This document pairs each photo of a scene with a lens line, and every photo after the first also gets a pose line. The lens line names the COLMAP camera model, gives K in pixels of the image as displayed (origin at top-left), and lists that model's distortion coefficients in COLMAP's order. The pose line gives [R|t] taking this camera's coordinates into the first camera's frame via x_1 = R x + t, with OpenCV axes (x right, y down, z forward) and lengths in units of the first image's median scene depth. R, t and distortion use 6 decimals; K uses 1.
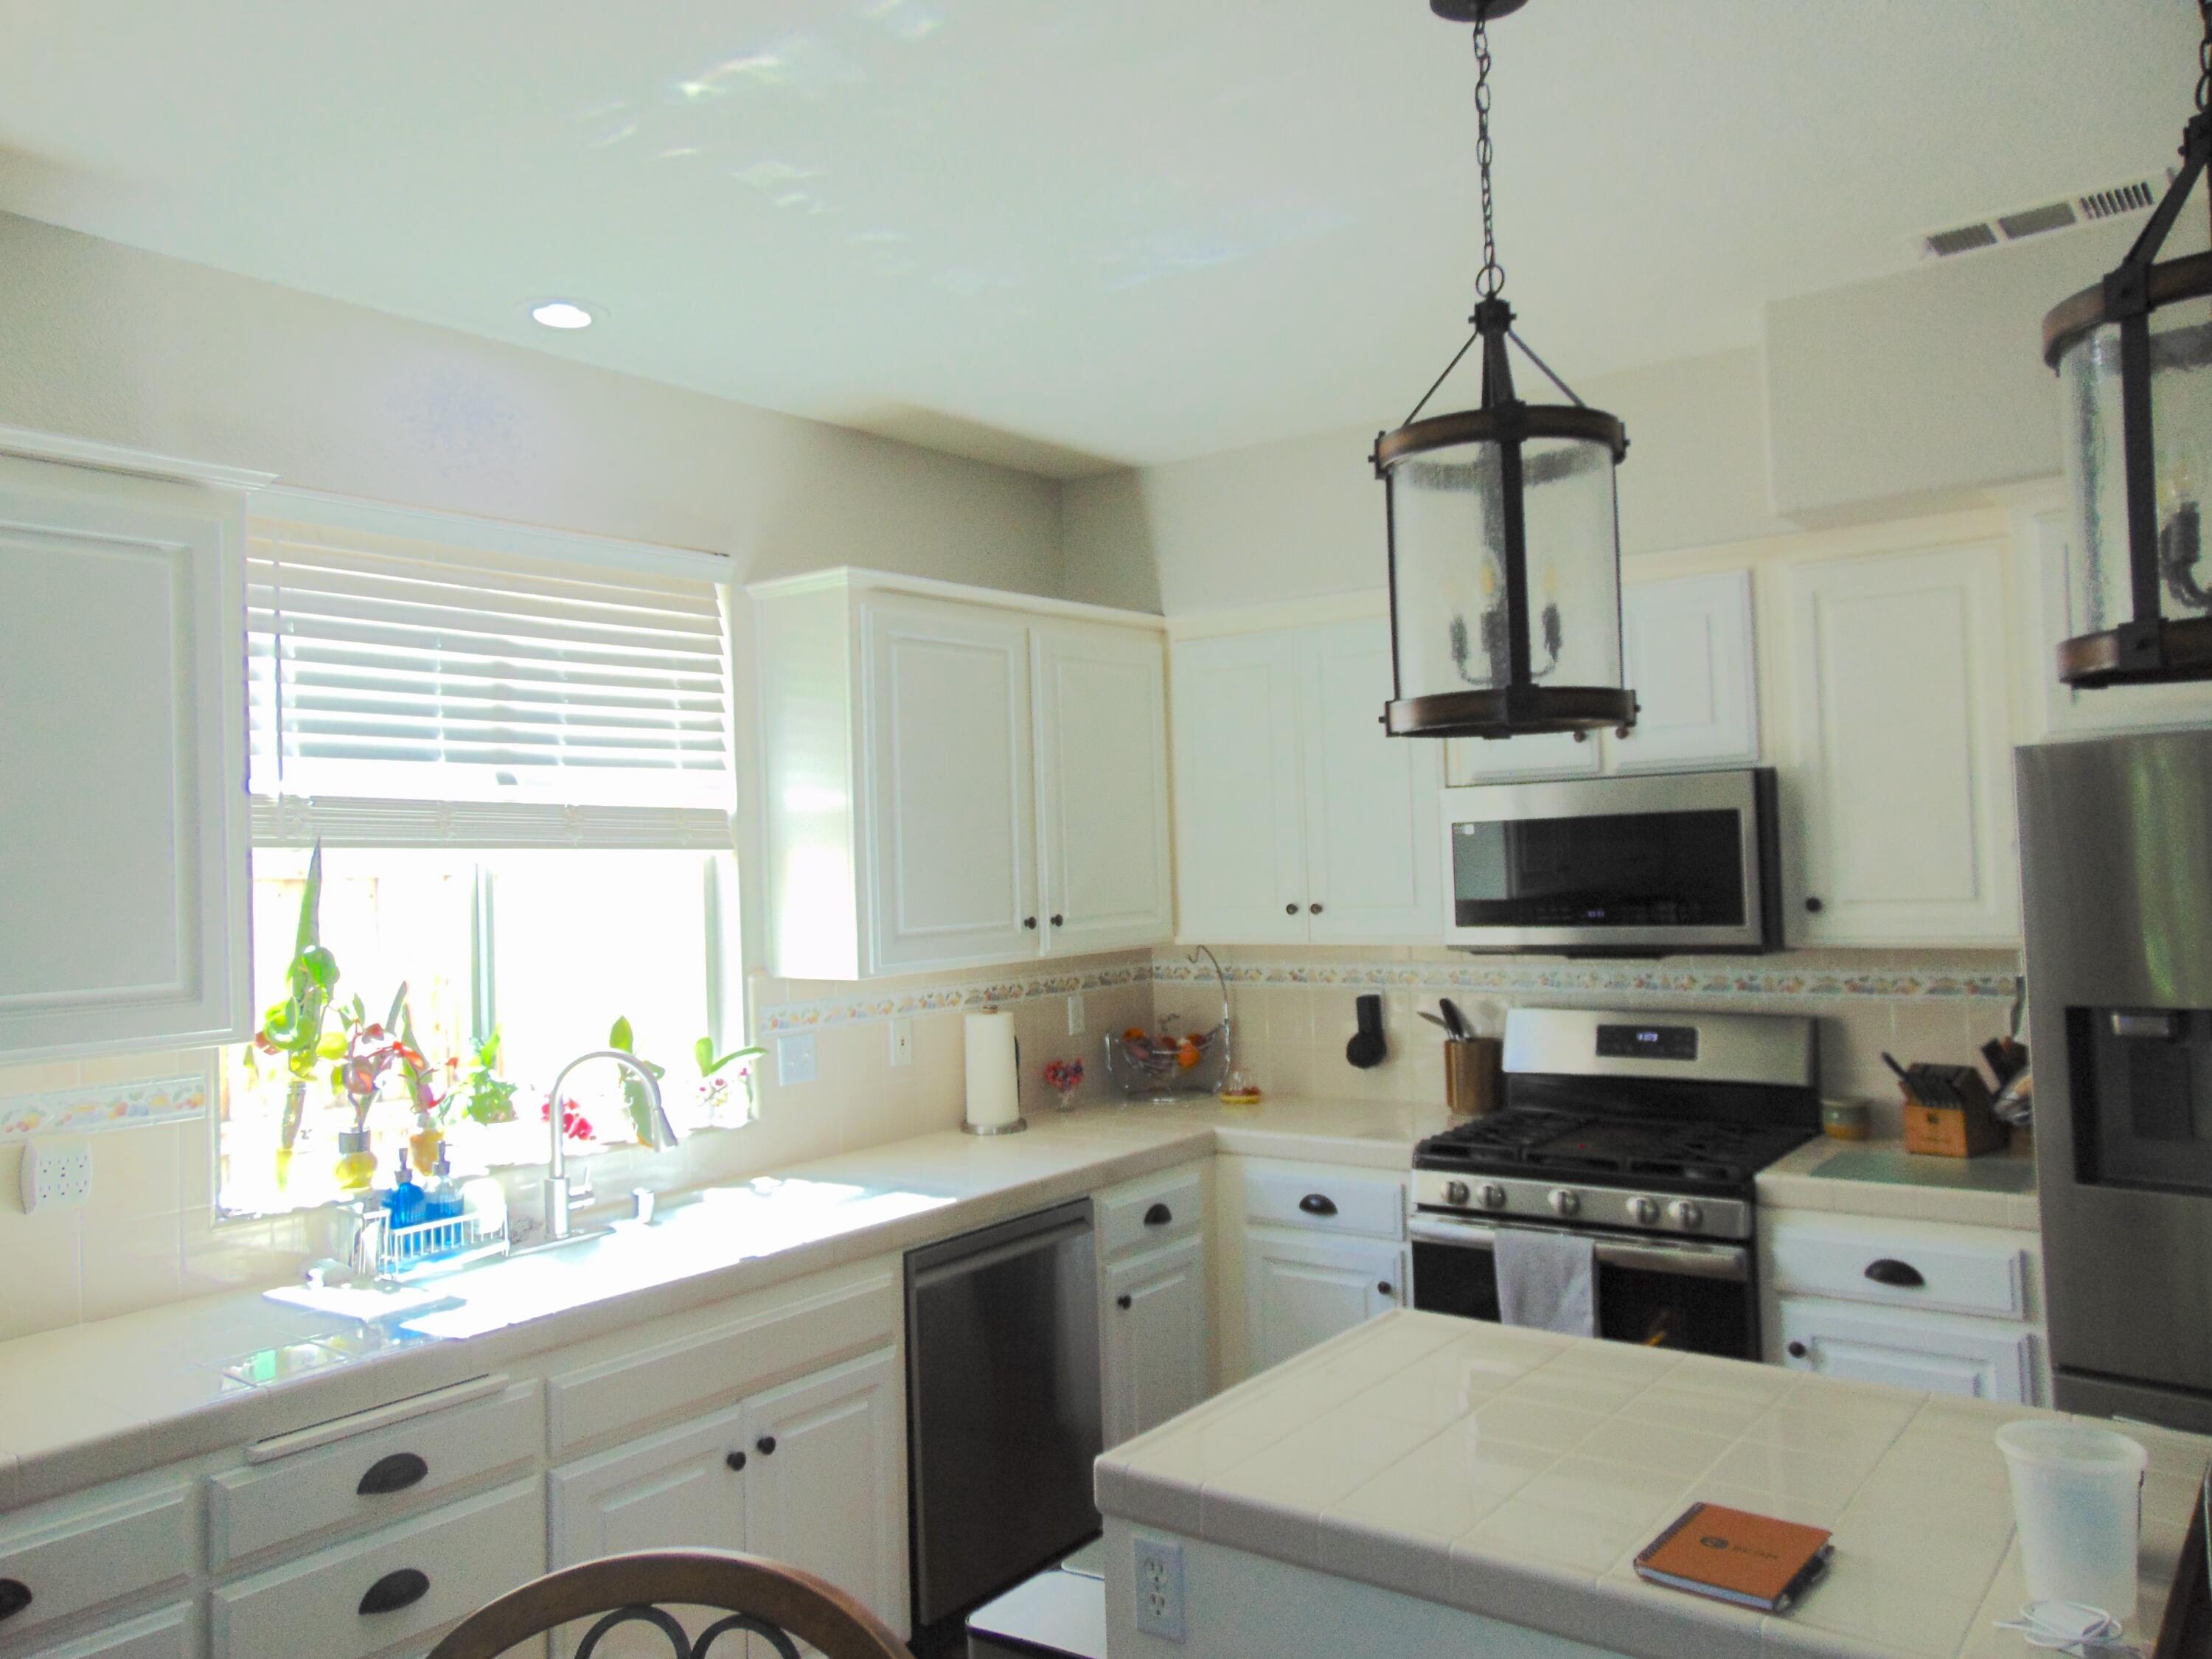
lens RADIAL K [[1652.5, 0, 1097.9], [0, 1652.5, 820.2], [0, 0, 1]] dist [-0.032614, 0.075324]
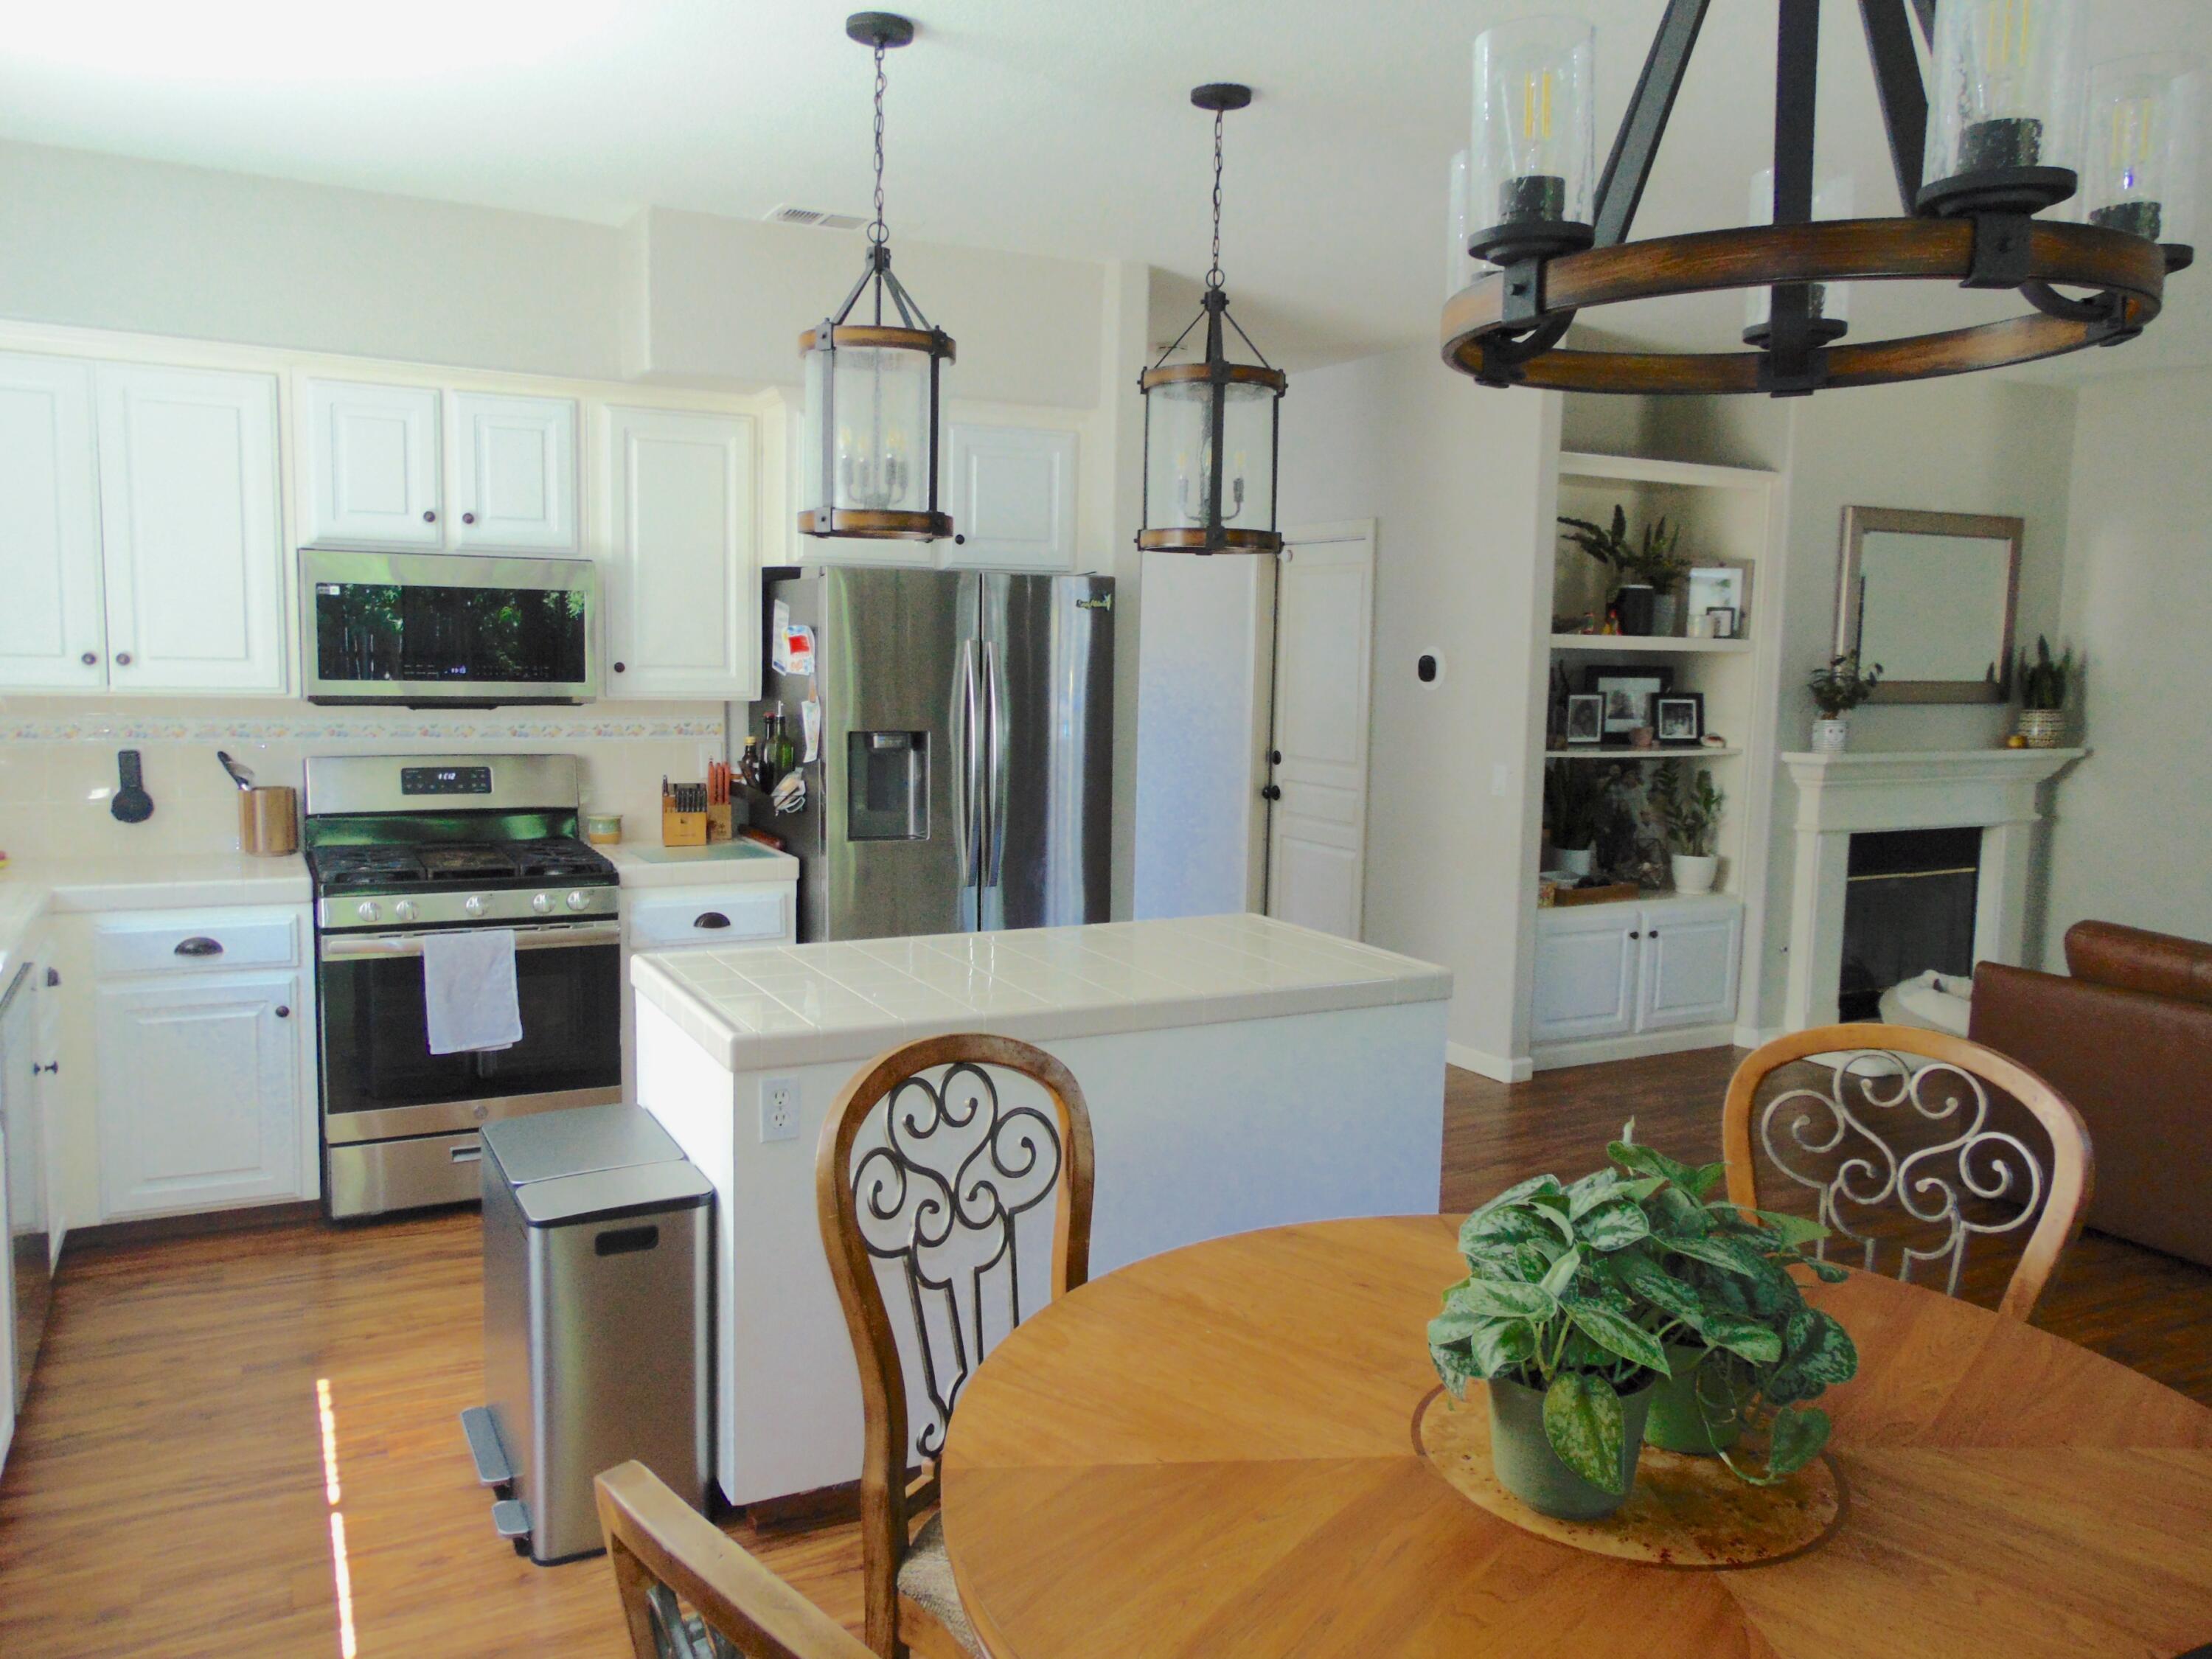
lens RADIAL K [[1652.5, 0, 1101.7], [0, 1652.5, 823.7], [0, 0, 1]] dist [-0.032614, 0.075324]
pose [[0.420645, -0.055268, 0.905540, -0.578888], [-0.060162, 0.994246, 0.088628, 0.033095], [-0.905228, -0.091760, 0.414899, 0.077089]]
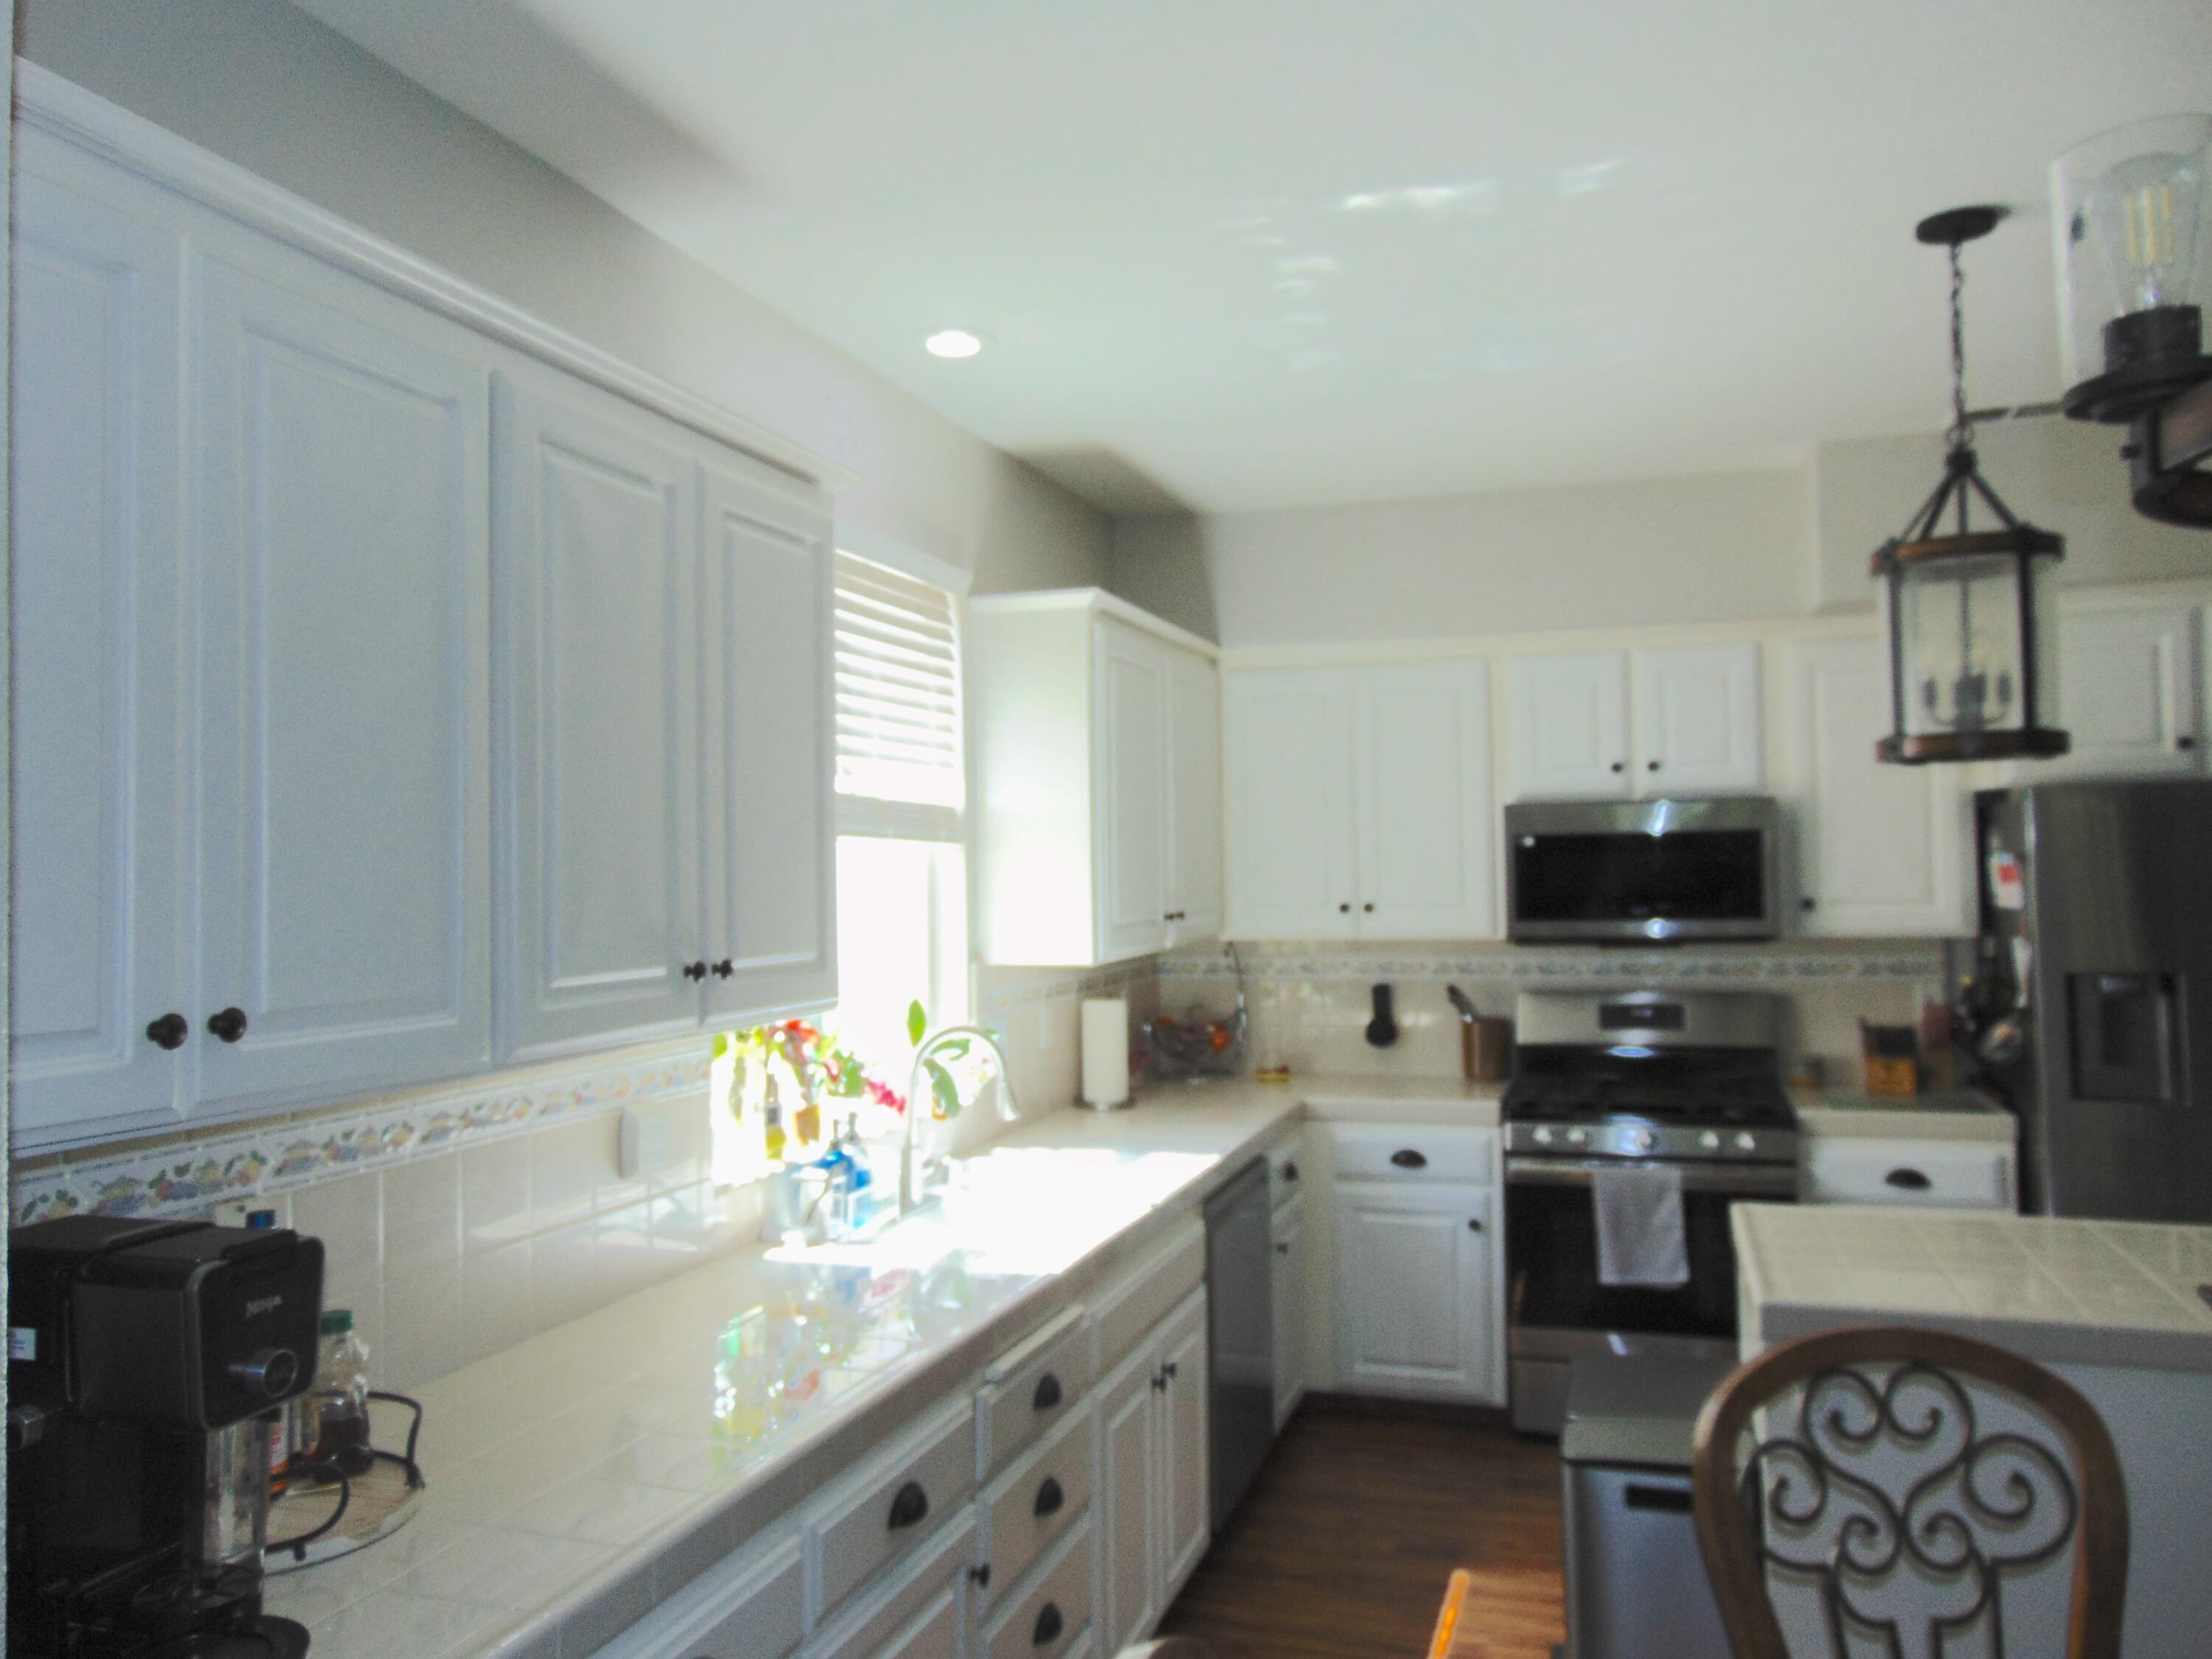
lens RADIAL K [[1652.5, 0, 1094.9], [0, 1652.5, 821.6], [0, 0, 1]] dist [-0.032614, 0.075324]
pose [[0.945699, 0.025837, 0.324016, -0.484943], [-0.021469, 0.999624, -0.017050, 0.019174], [-0.324334, 0.009168, 0.945898, -0.040664]]
